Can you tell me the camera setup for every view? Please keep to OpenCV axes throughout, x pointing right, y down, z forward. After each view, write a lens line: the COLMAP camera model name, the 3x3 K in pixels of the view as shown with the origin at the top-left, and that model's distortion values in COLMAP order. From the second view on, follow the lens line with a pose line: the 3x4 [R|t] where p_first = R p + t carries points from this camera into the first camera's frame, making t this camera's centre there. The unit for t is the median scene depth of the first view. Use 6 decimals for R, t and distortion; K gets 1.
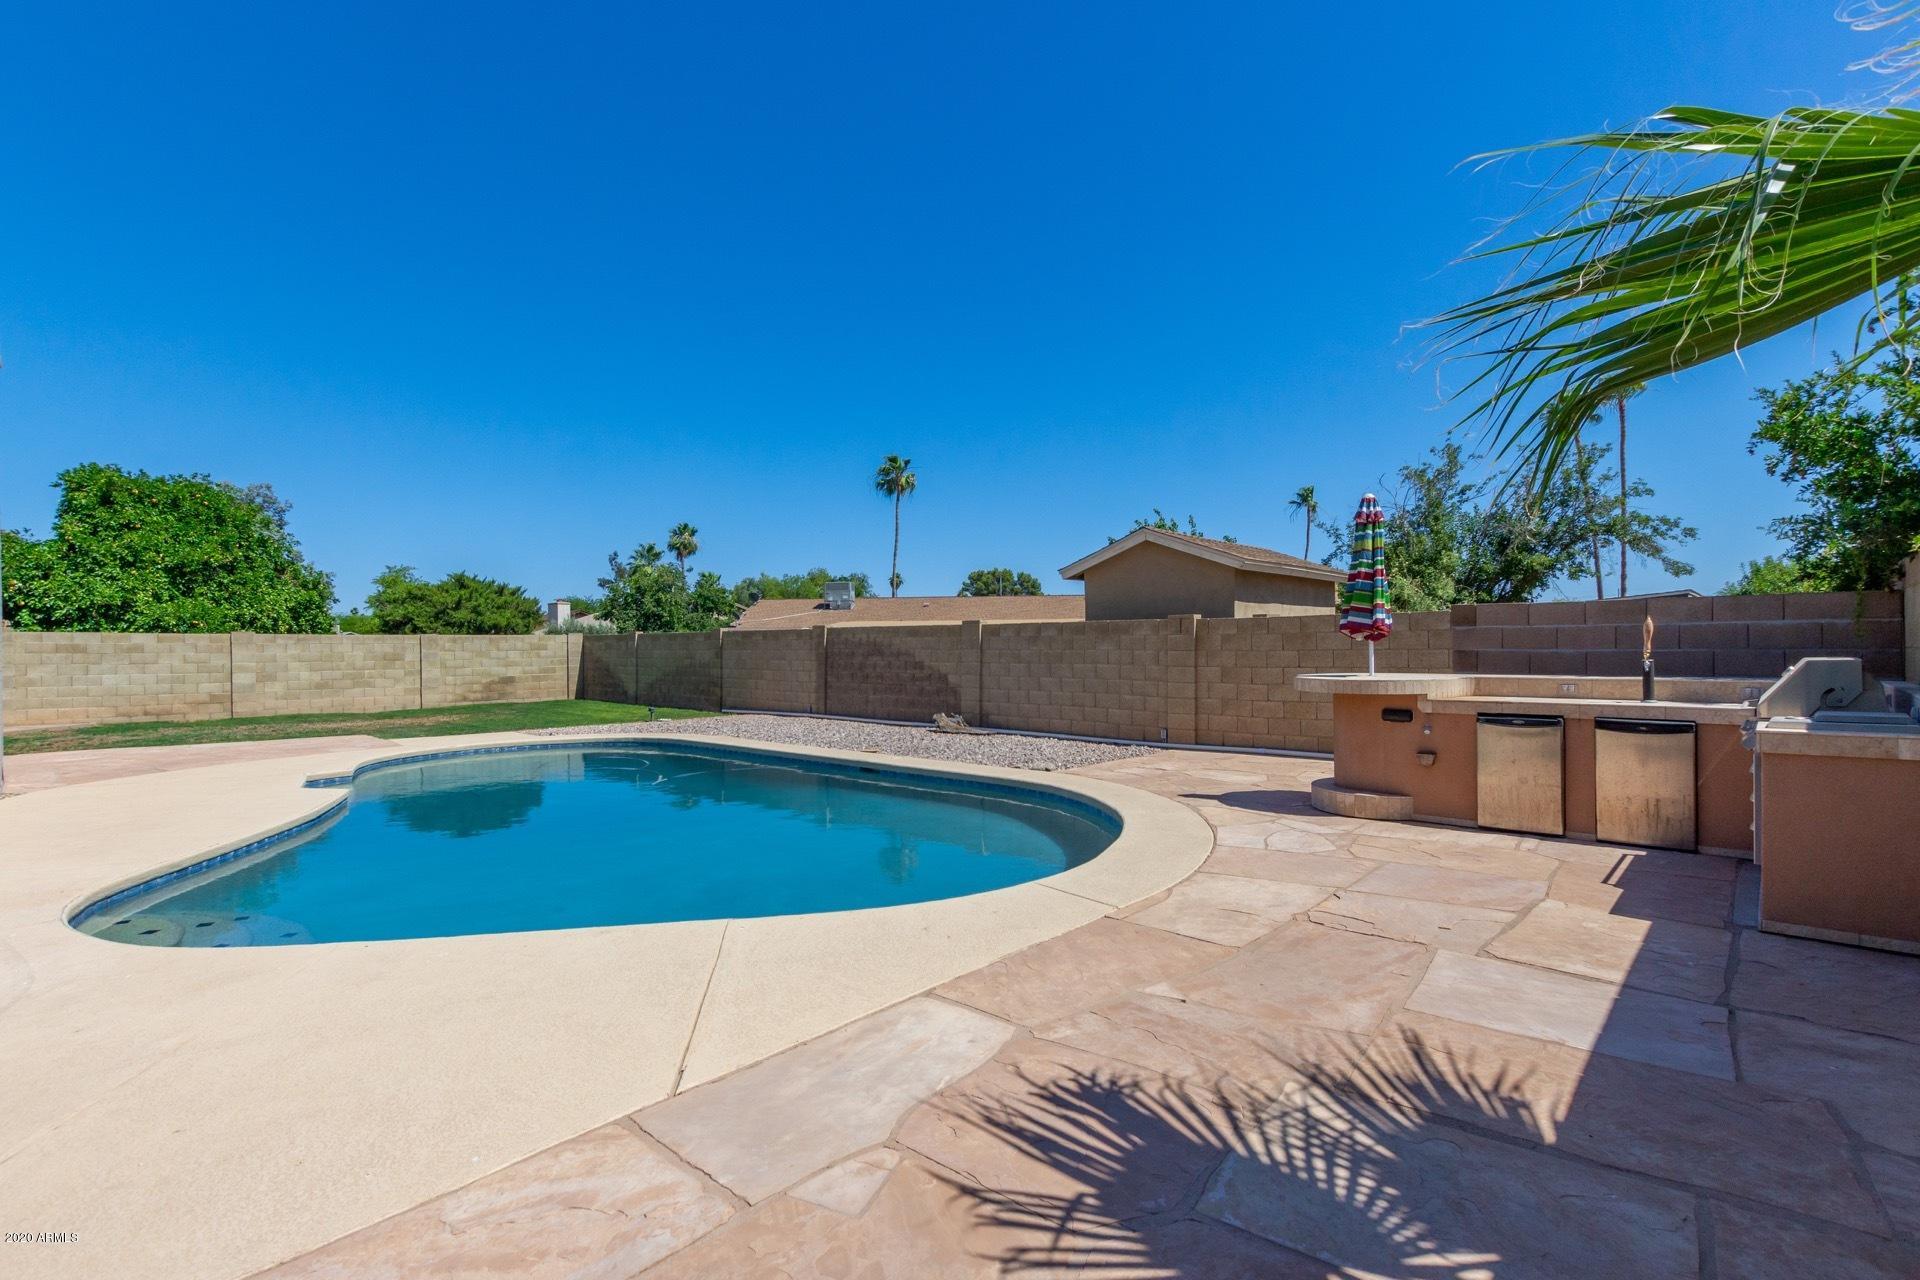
lens RADIAL K [[878.2, 0, 966.3], [0, 878.2, 644.1], [0, 0, 1]] dist [0.002971, -0.002774]
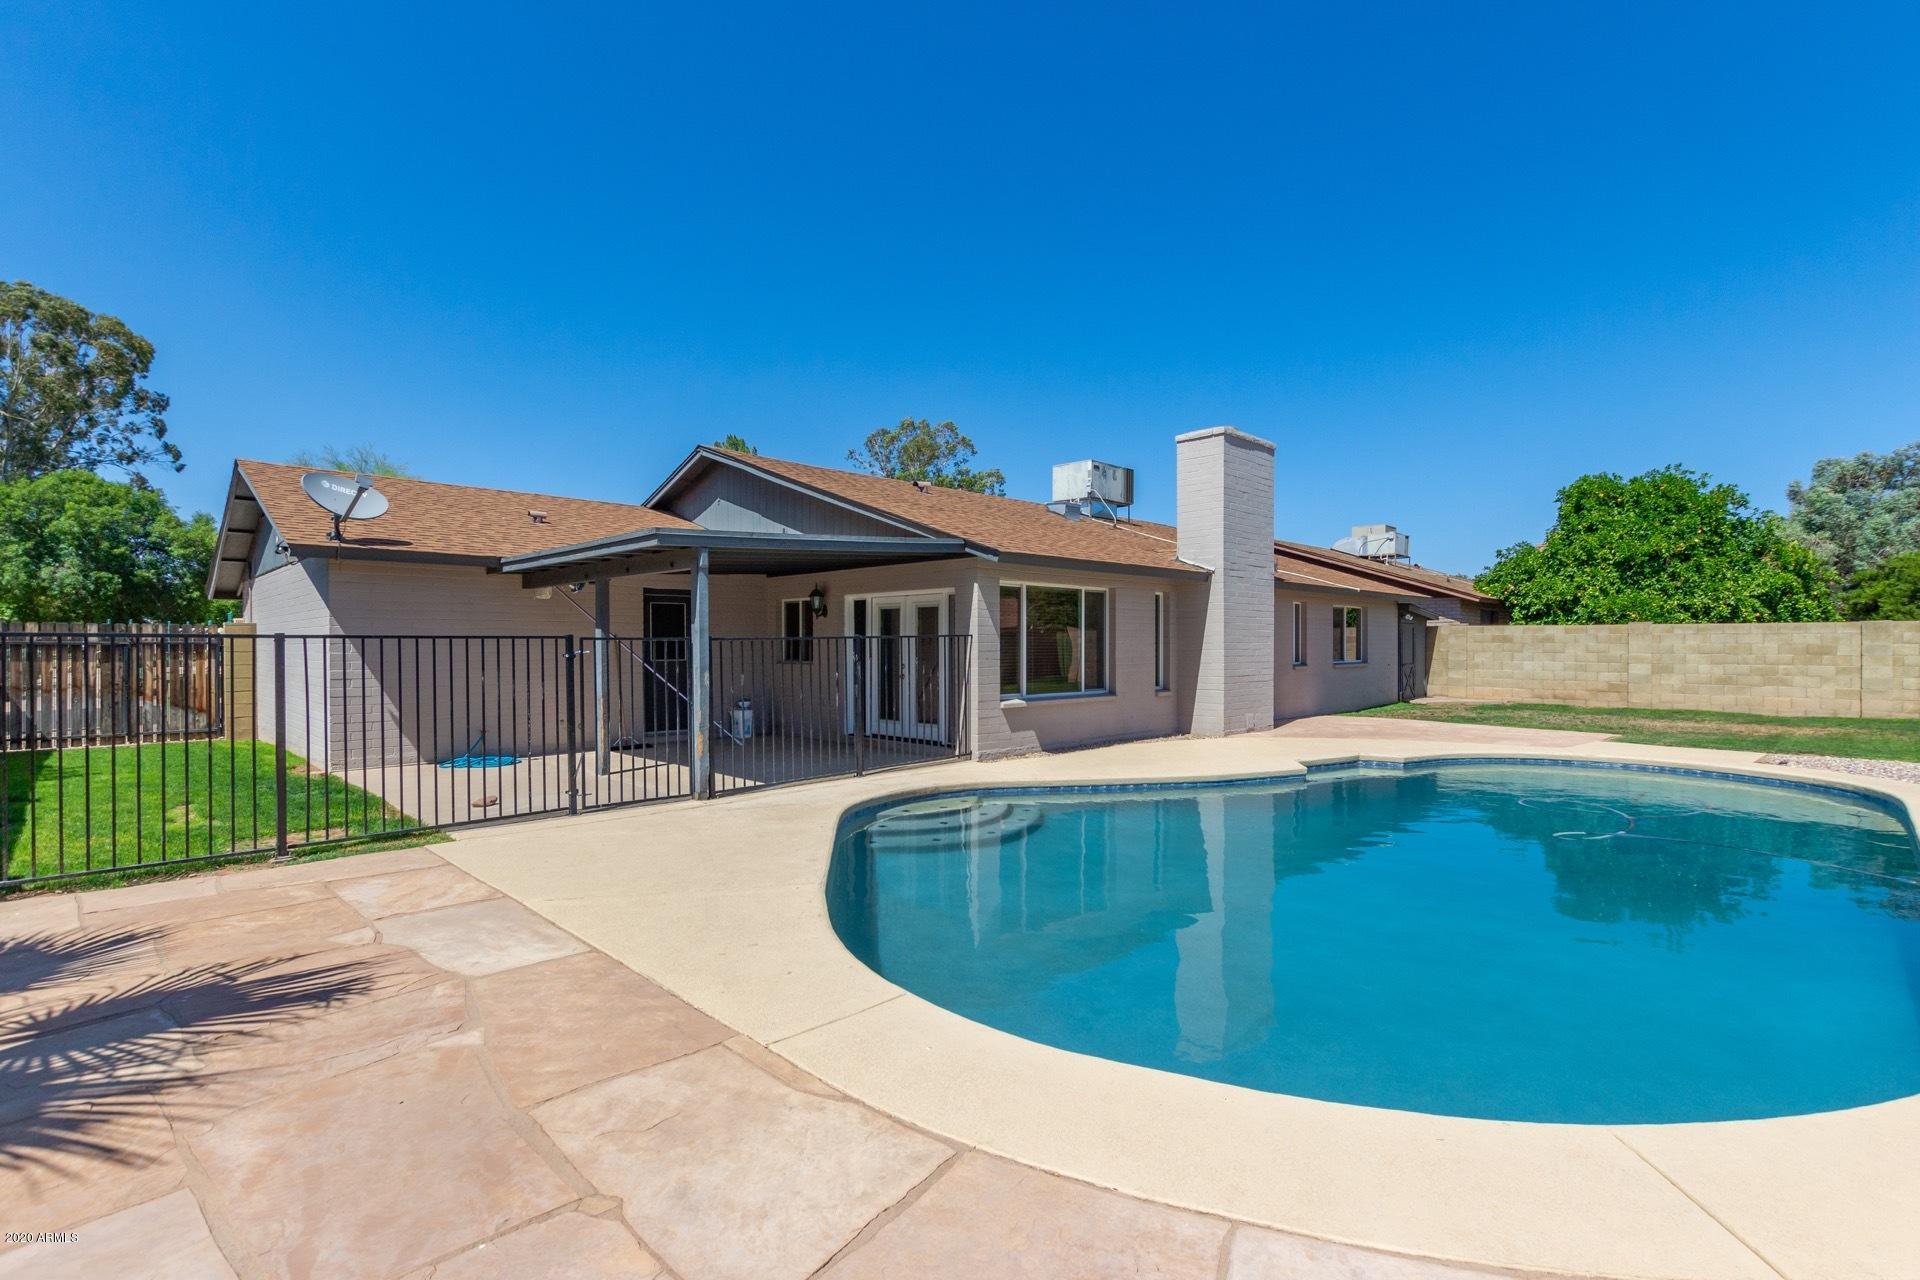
lens RADIAL K [[878.2, 0, 972.8], [0, 878.2, 645.1], [0, 0, 1]] dist [0.002971, -0.002774]
pose [[-0.043663, 0.009340, -0.999003, 0.850961], [0.007118, 0.999934, 0.009037, -0.010926], [0.999021, -0.006716, -0.043727, 1.213078]]
